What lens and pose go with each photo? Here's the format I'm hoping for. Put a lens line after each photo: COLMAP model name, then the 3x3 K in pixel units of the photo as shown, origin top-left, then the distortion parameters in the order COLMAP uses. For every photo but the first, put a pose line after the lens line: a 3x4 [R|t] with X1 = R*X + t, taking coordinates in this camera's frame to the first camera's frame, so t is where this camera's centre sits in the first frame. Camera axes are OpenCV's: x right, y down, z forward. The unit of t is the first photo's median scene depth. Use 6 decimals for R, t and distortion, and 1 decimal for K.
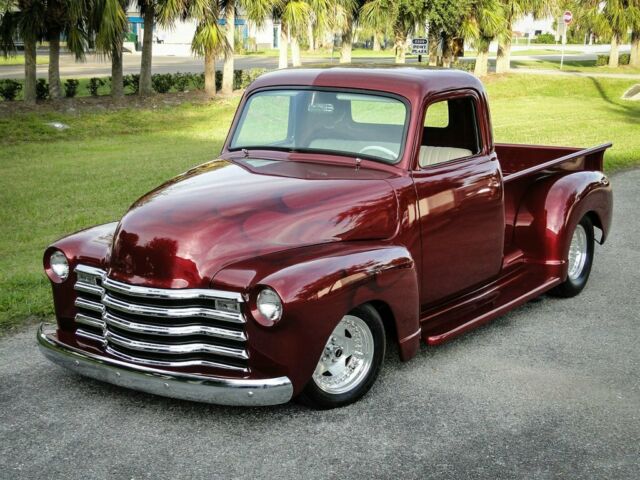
lens RADIAL K [[1065.8, 0, 320.0], [0, 1065.8, 240.0], [0, 0, 1]] dist [0.000592, 0.037408]
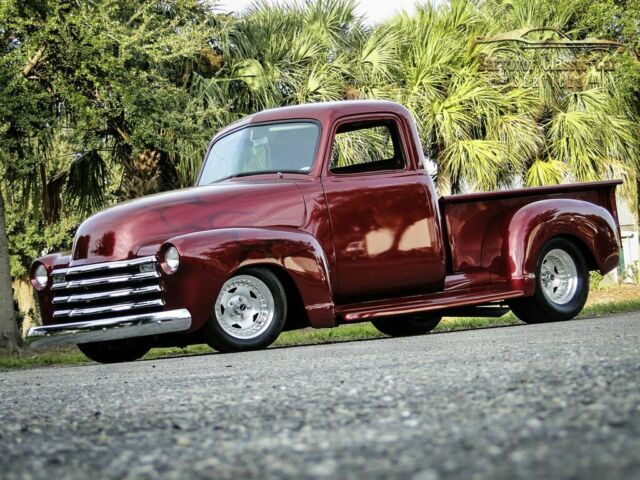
lens RADIAL K [[2093.4, 0, 320.0], [0, 2093.4, 240.0], [0, 0, 1]] dist [0.040470, 0.234658]
pose [[0.970568, -0.100100, -0.219040, 0.502947], [0.049091, 0.972662, -0.226976, 0.456309], [0.235773, 0.209542, 0.948949, -1.029251]]
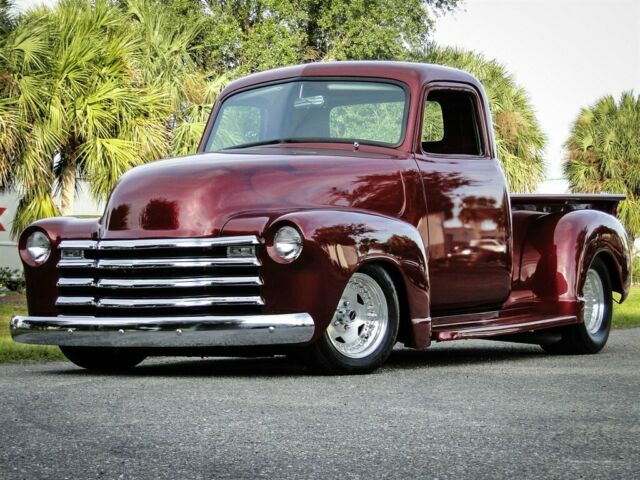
lens RADIAL K [[1757.6, 0, 320.0], [0, 1757.6, 240.0], [0, 0, 1]] dist [0.029218, -0.067453]
pose [[0.995662, -0.007234, 0.092759, -0.118525], [0.027276, 0.975863, -0.216674, 0.289120], [-0.088953, 0.218264, 0.971827, -0.399119]]
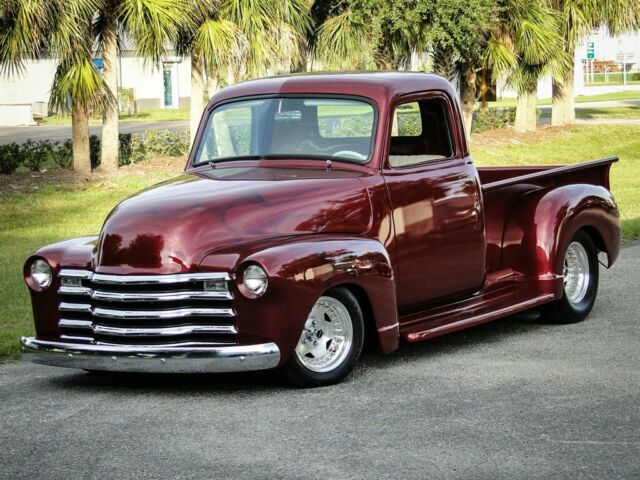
lens RADIAL K [[2093.4, 0, 320.0], [0, 2093.4, 240.0], [0, 0, 1]] dist [0.040470, 0.234658]
pose [[0.998378, -0.045421, 0.034314, -0.037616], [0.049095, 0.992130, -0.115183, 0.194118], [-0.028813, 0.116681, 0.992751, -0.822681]]
